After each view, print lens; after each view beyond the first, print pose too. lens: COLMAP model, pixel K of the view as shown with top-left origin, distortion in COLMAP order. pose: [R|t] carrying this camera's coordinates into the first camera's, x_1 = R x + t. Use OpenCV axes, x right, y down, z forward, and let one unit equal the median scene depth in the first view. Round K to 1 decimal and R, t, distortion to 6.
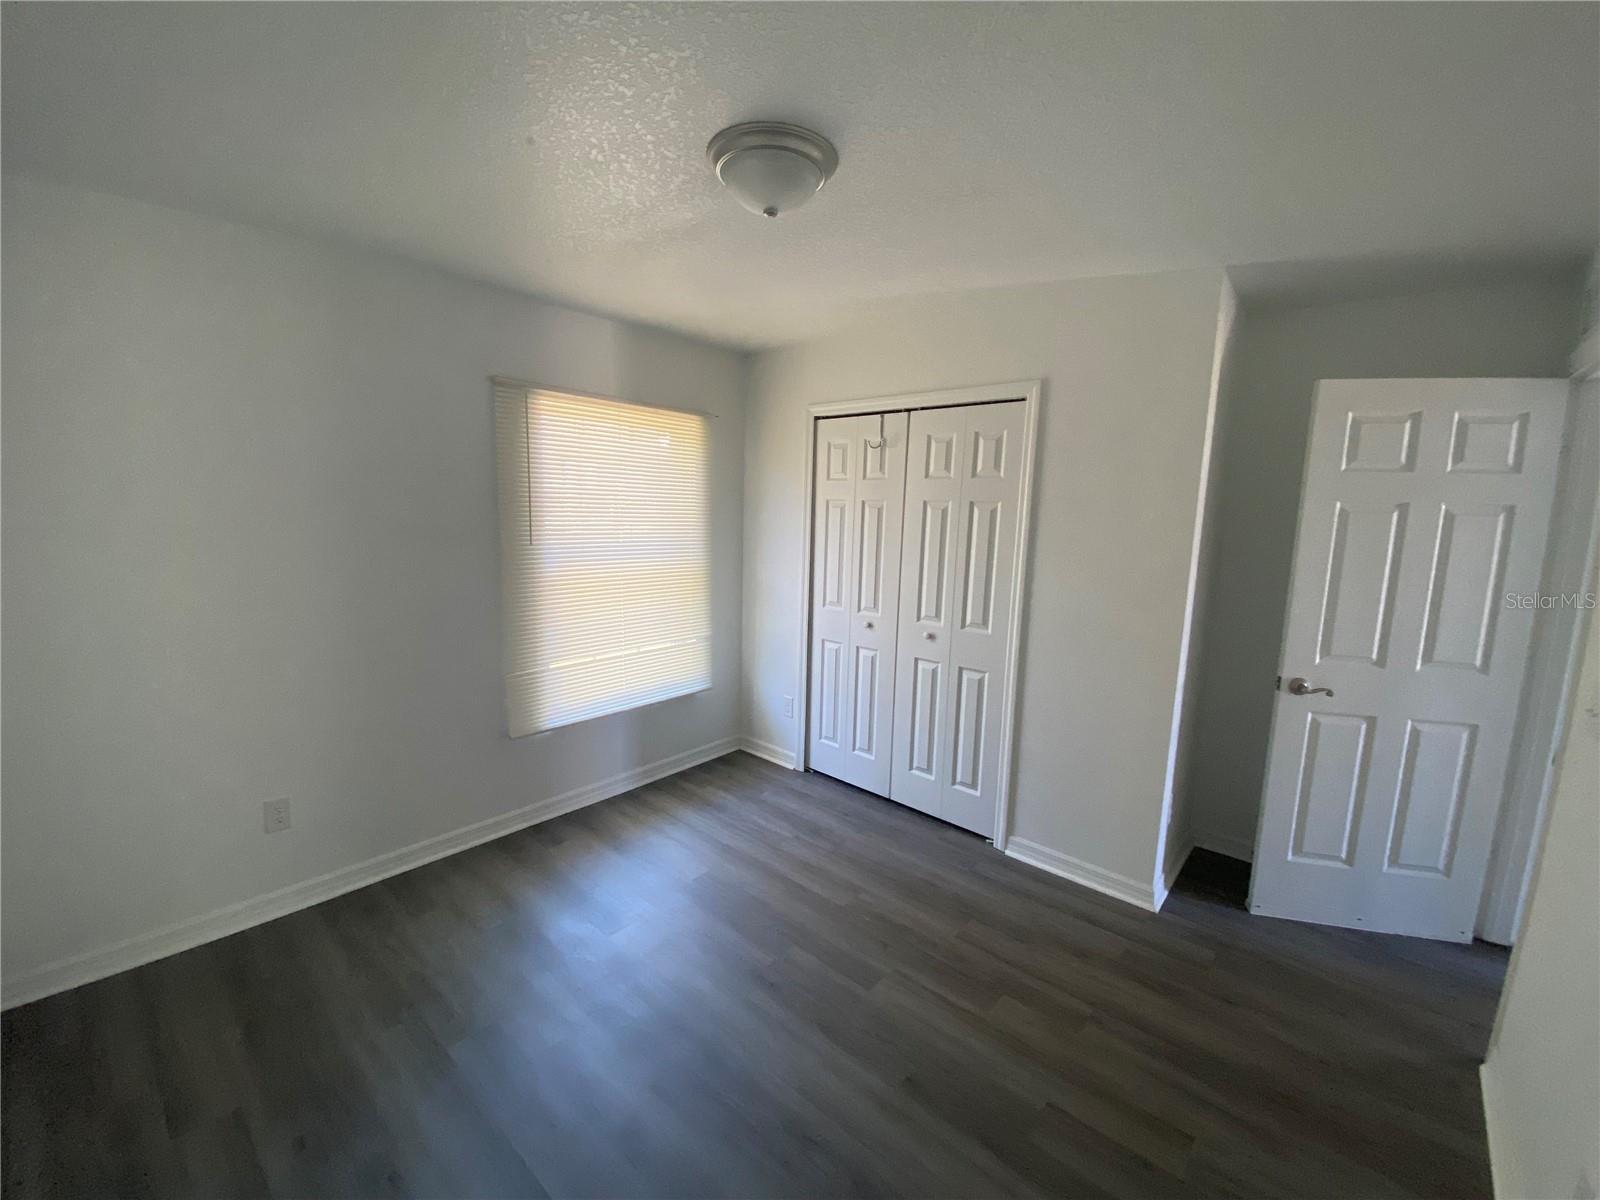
lens RADIAL K [[644.0, 0, 800.0], [0, 644.0, 600.0], [0, 0, 1]] dist [0.053806, -0.042977]
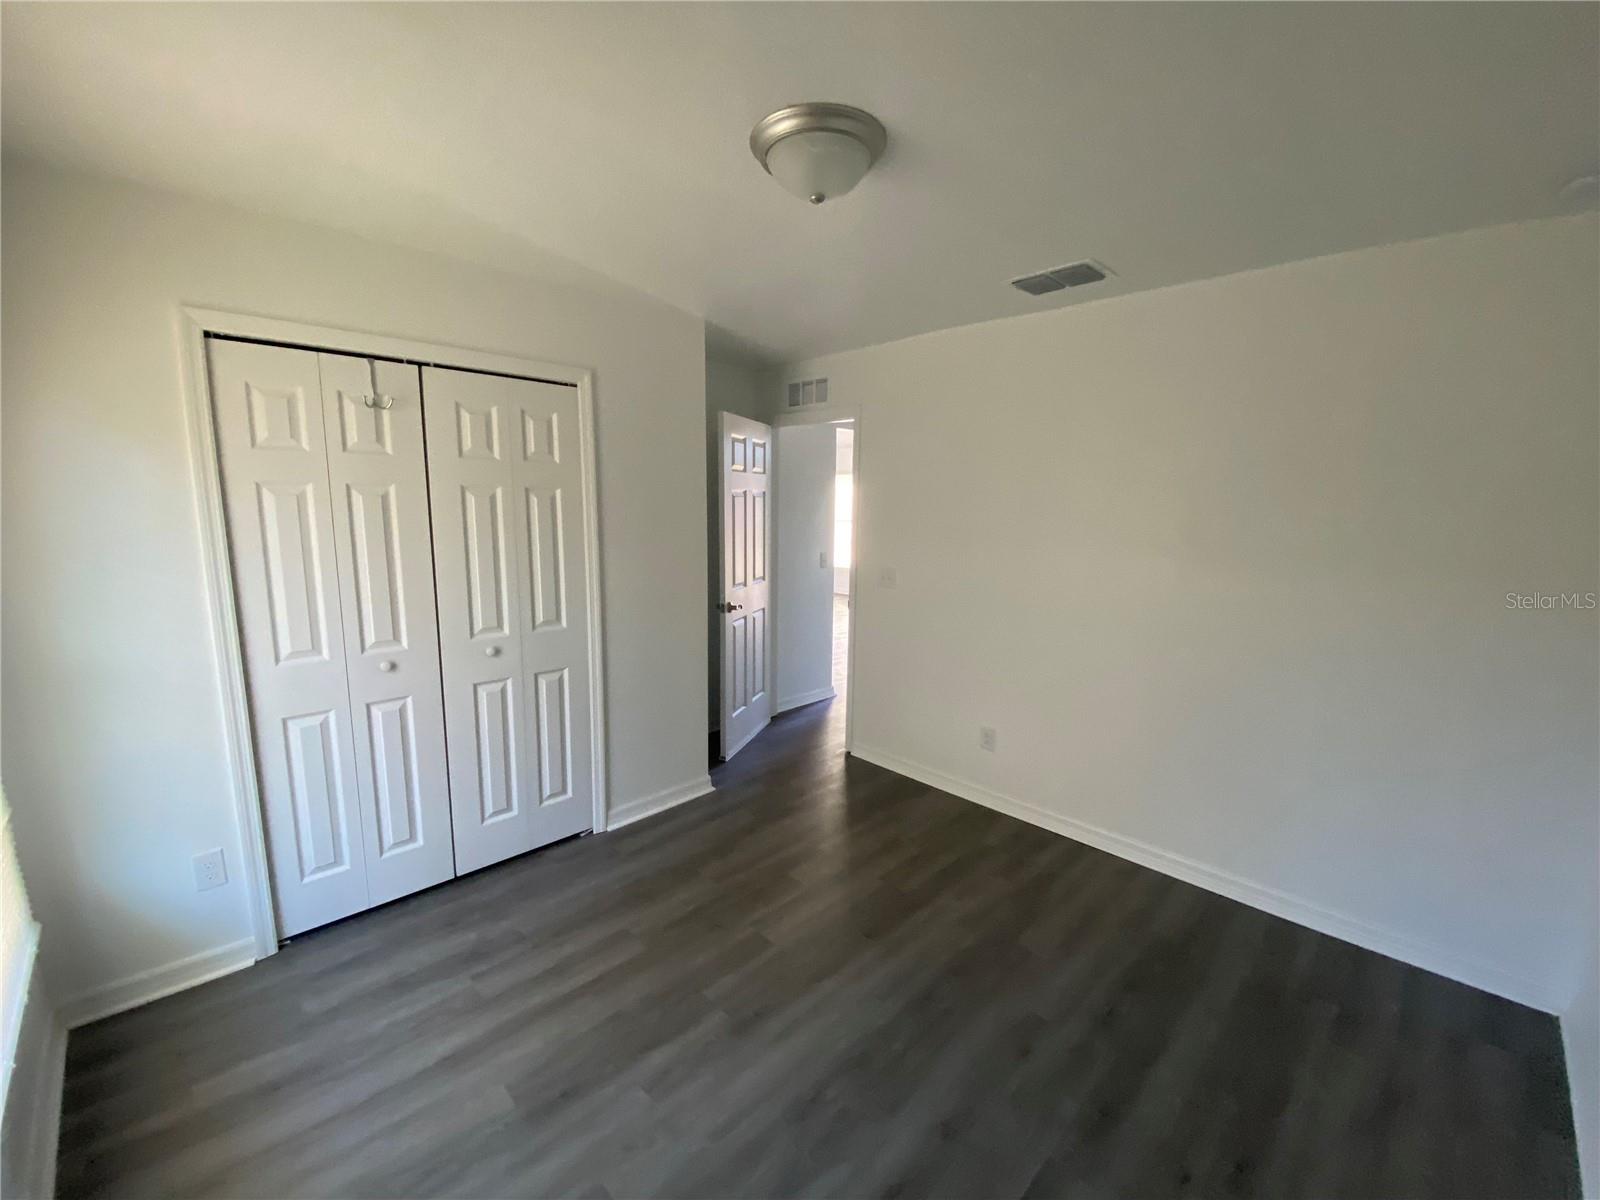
lens RADIAL K [[644.0, 0, 800.0], [0, 644.0, 600.0], [0, 0, 1]] dist [0.053806, -0.042977]
pose [[0.073630, -0.179828, 0.980939, -0.579400], [0.136080, 0.976220, 0.168749, -0.096046], [-0.987958, 0.121062, 0.096350, 0.530087]]
